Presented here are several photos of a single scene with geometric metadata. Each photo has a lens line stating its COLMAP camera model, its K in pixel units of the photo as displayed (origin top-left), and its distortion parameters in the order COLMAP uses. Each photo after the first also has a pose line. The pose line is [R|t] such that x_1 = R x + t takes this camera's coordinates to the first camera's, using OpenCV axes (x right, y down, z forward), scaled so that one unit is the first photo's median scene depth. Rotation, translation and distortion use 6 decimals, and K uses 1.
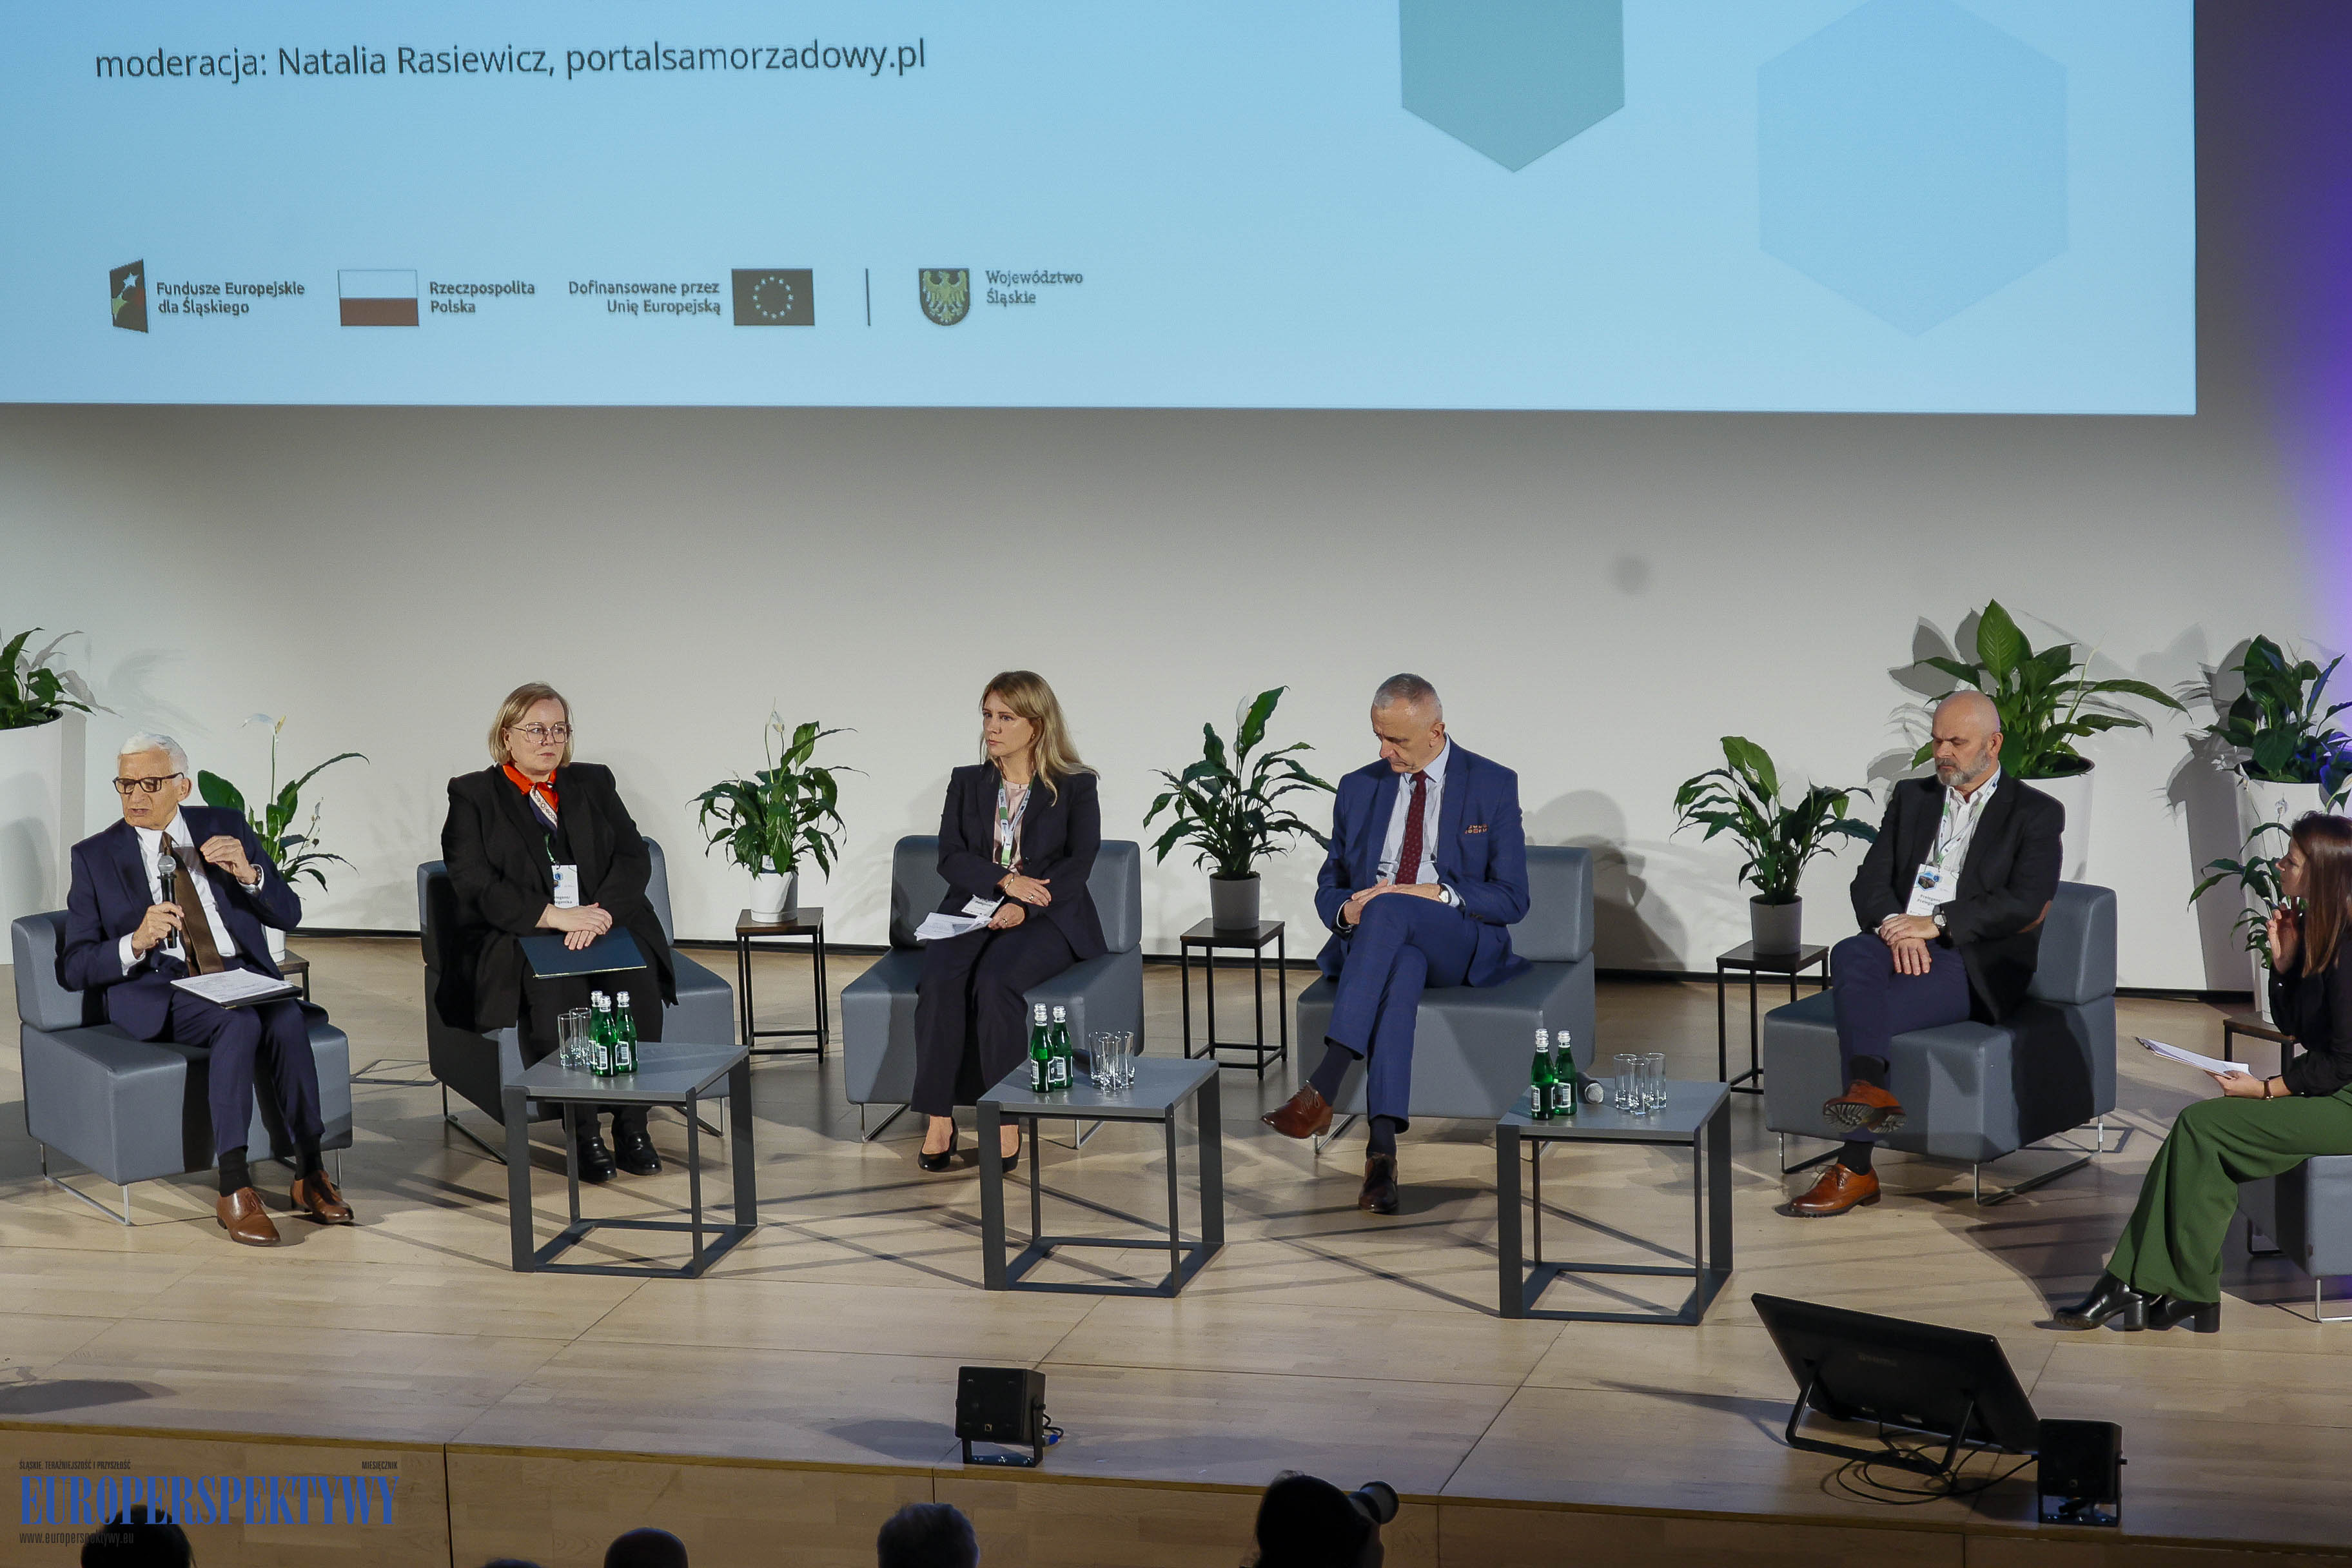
lens RADIAL K [[7635.4, 0, 1176.0], [0, 7635.4, 784.0], [0, 0, 1]] dist [0.792670, -7.031375]
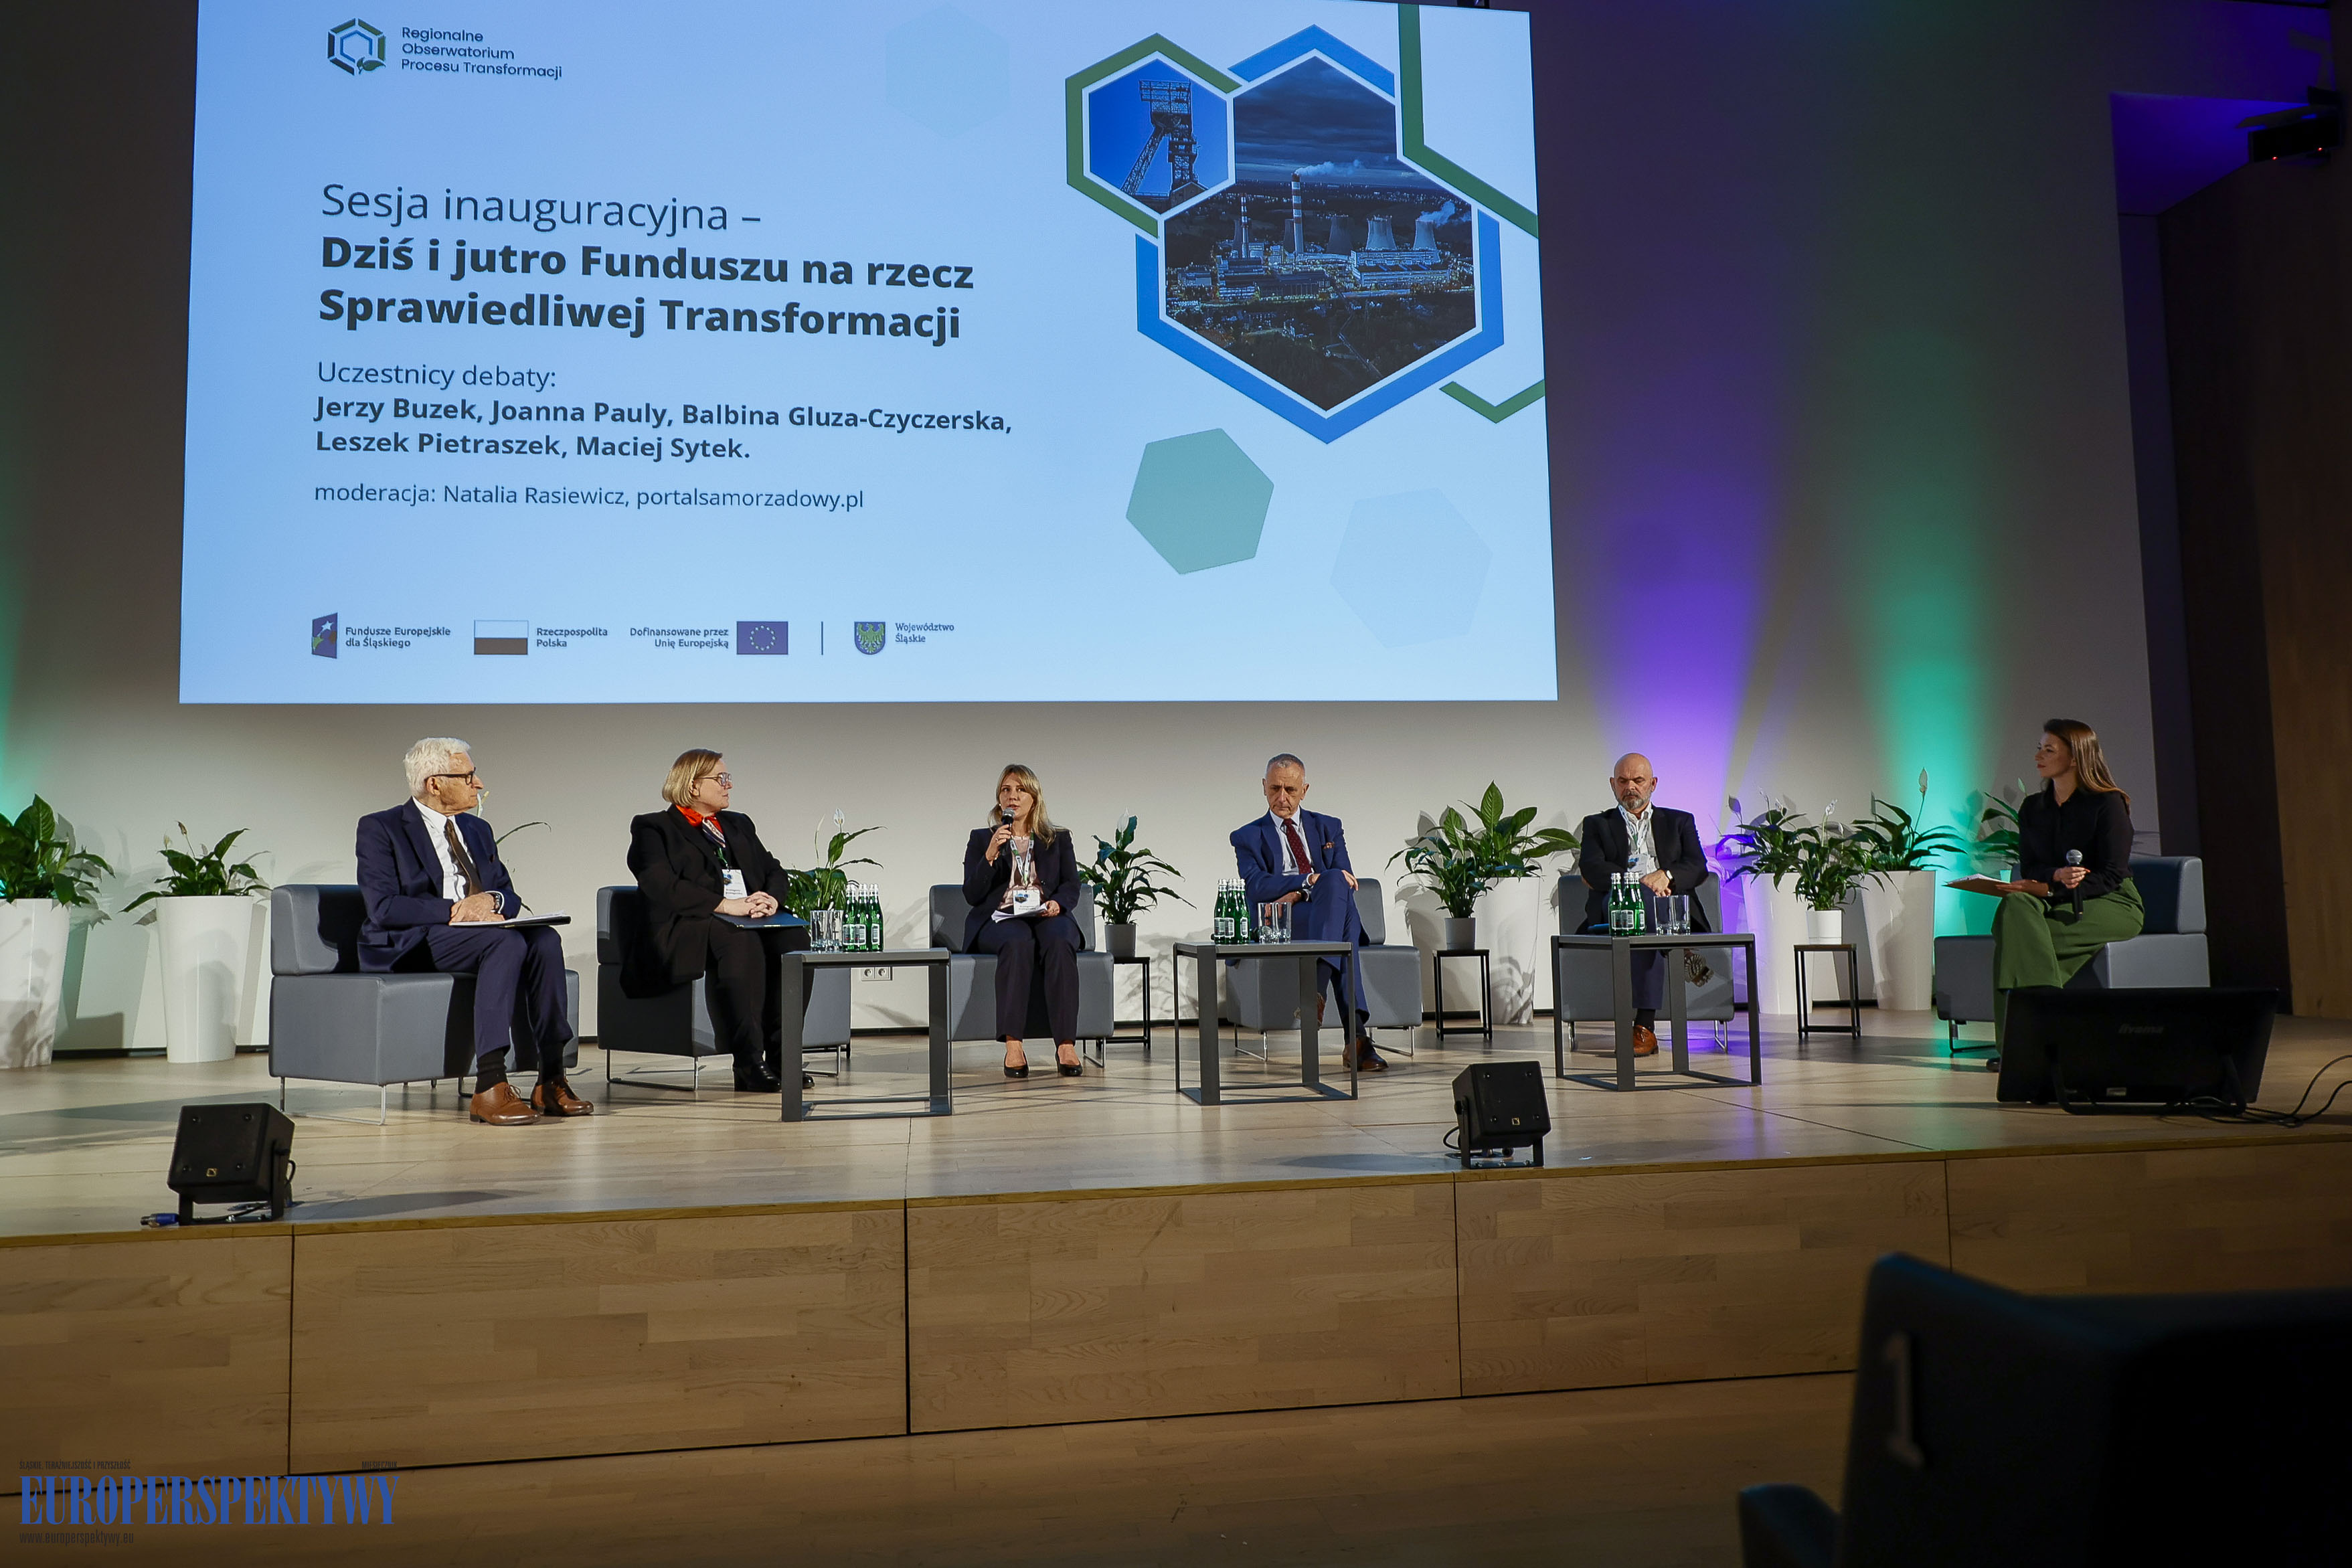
lens RADIAL K [[1677.4, 0, 1159.8], [0, 1677.4, 788.0], [0, 0, 1]] dist [0.087172, -0.066943]
pose [[0.914678, 0.046872, 0.401457, -0.120406], [0.072270, 0.958281, -0.276541, 0.077943], [-0.397671, 0.281959, 0.873131, 0.649778]]
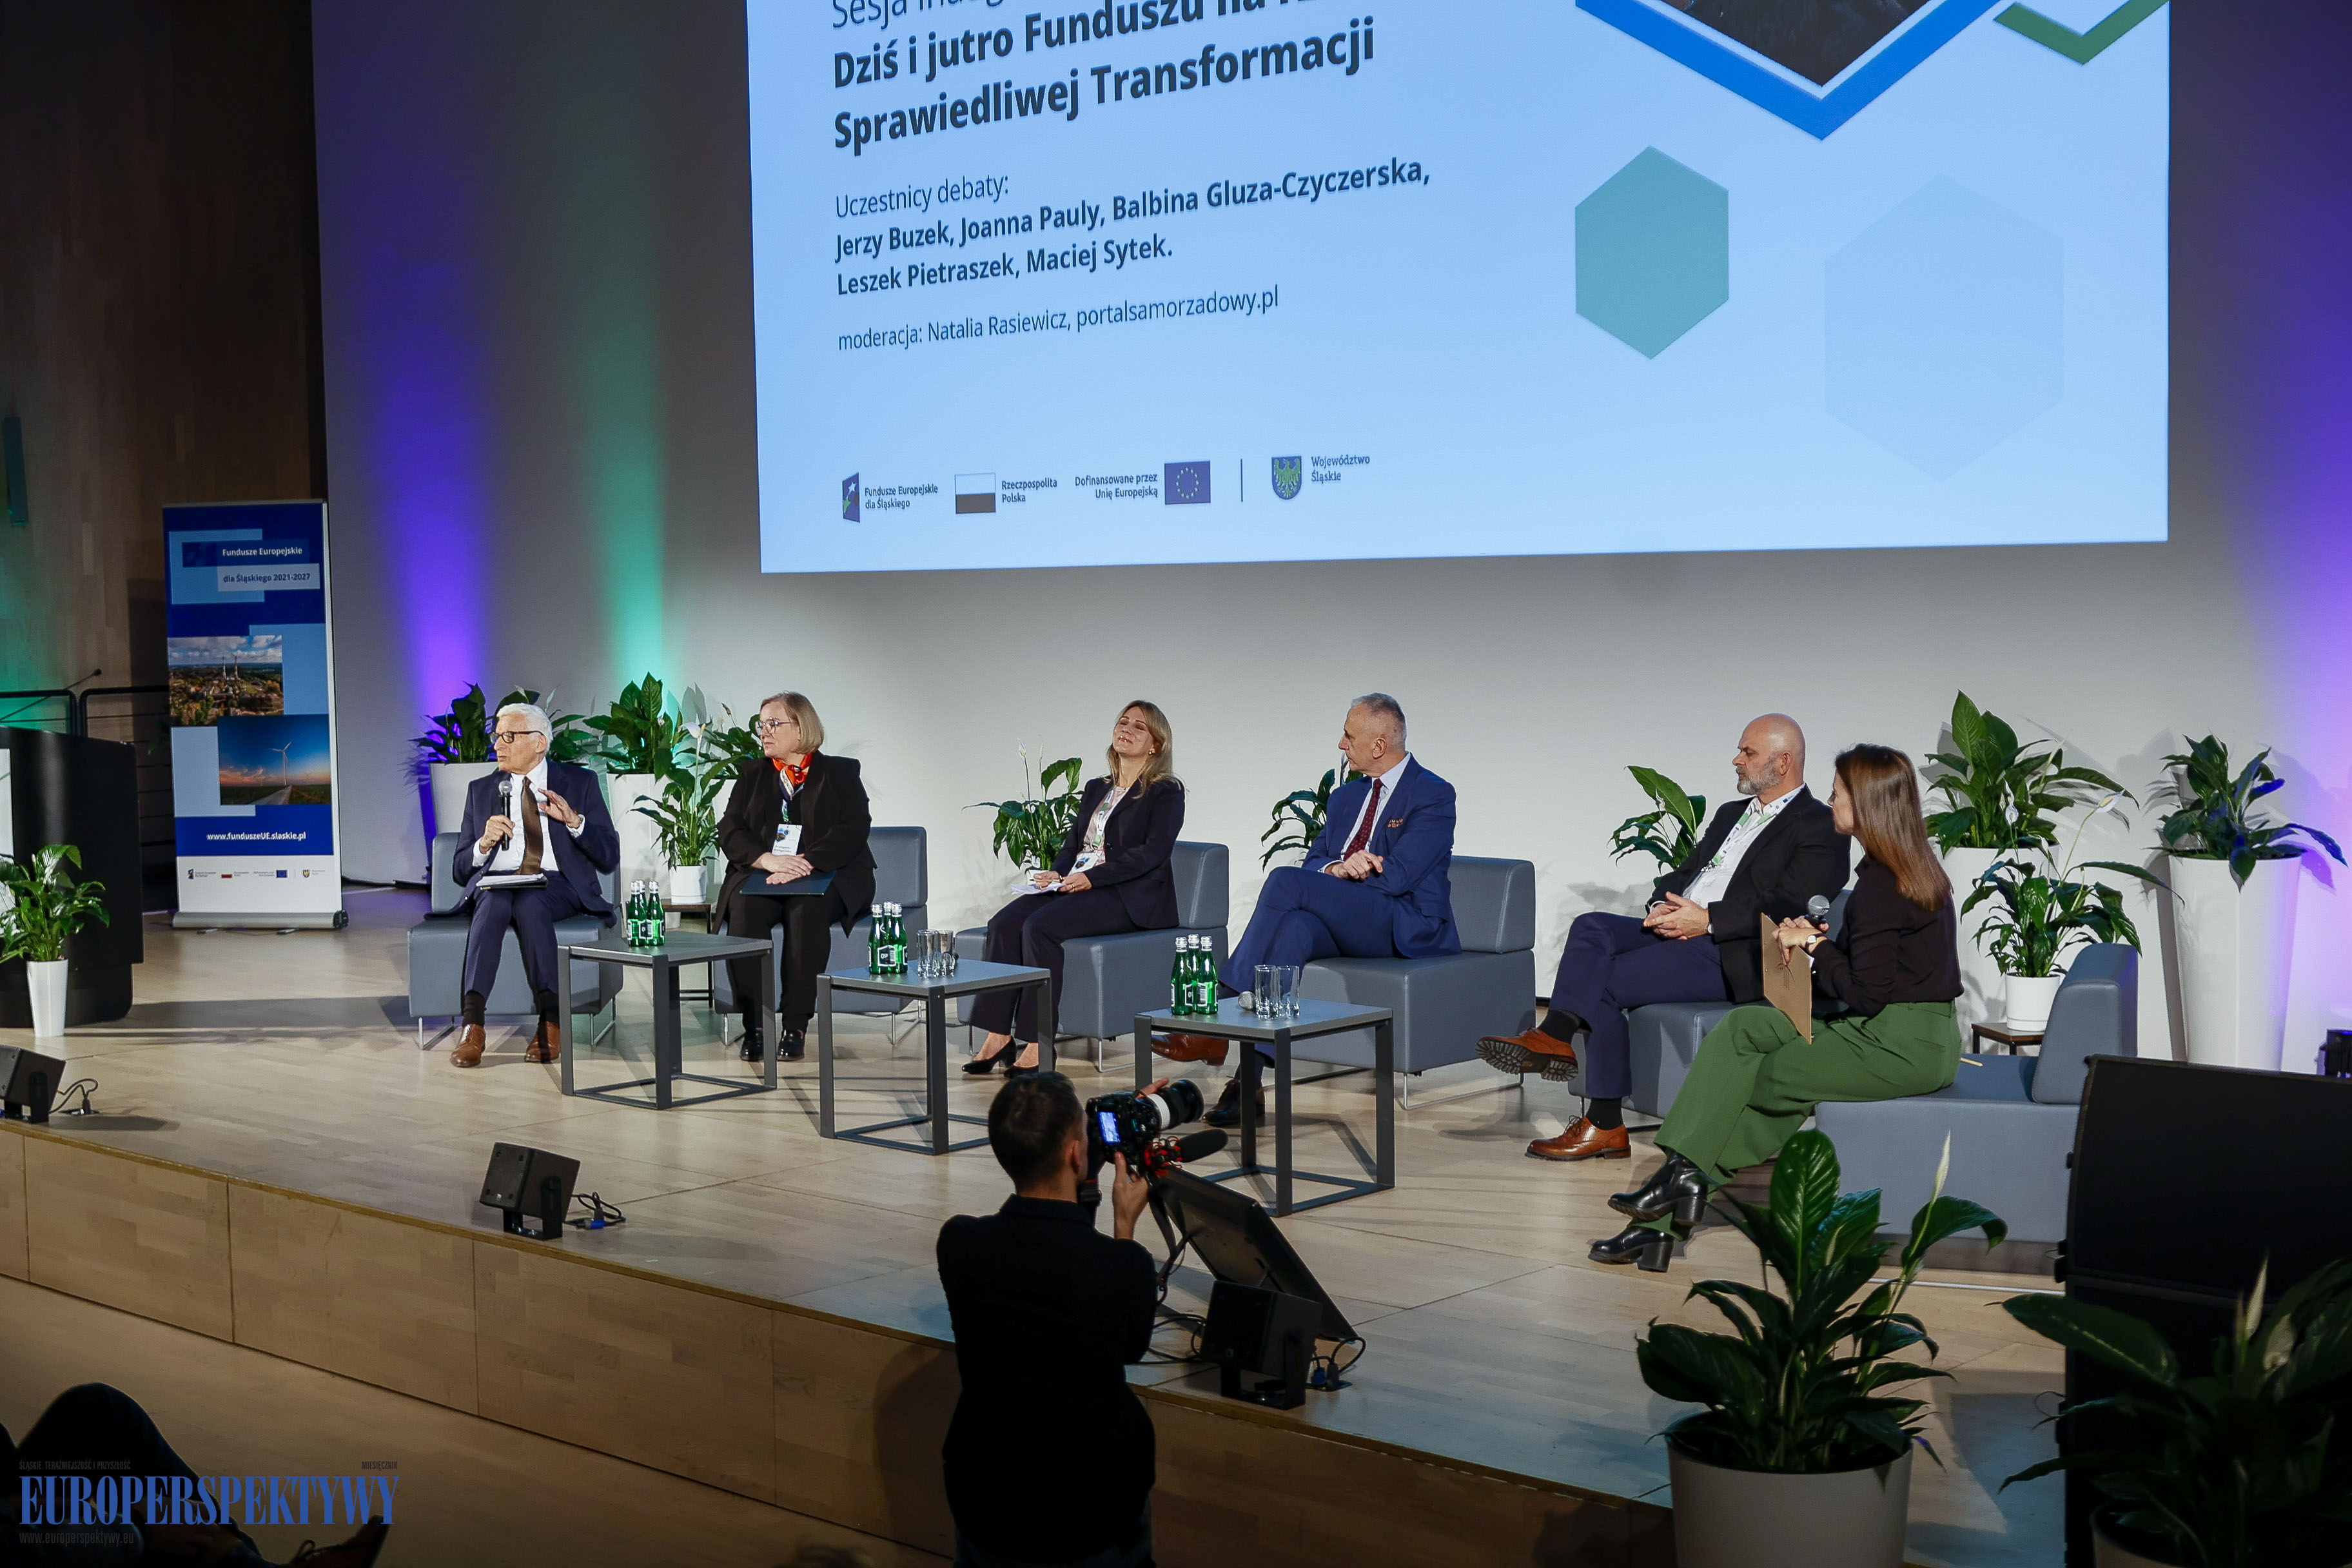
lens RADIAL K [[3302.4, 0, 1176.0], [0, 3302.4, 784.0], [0, 0, 1]] dist [0.204794, -0.804961]
pose [[0.885758, 0.051005, -0.461337, 0.221961], [-0.108076, 0.989288, -0.098129, 0.048308], [0.451390, 0.136778, 0.881782, 0.484902]]
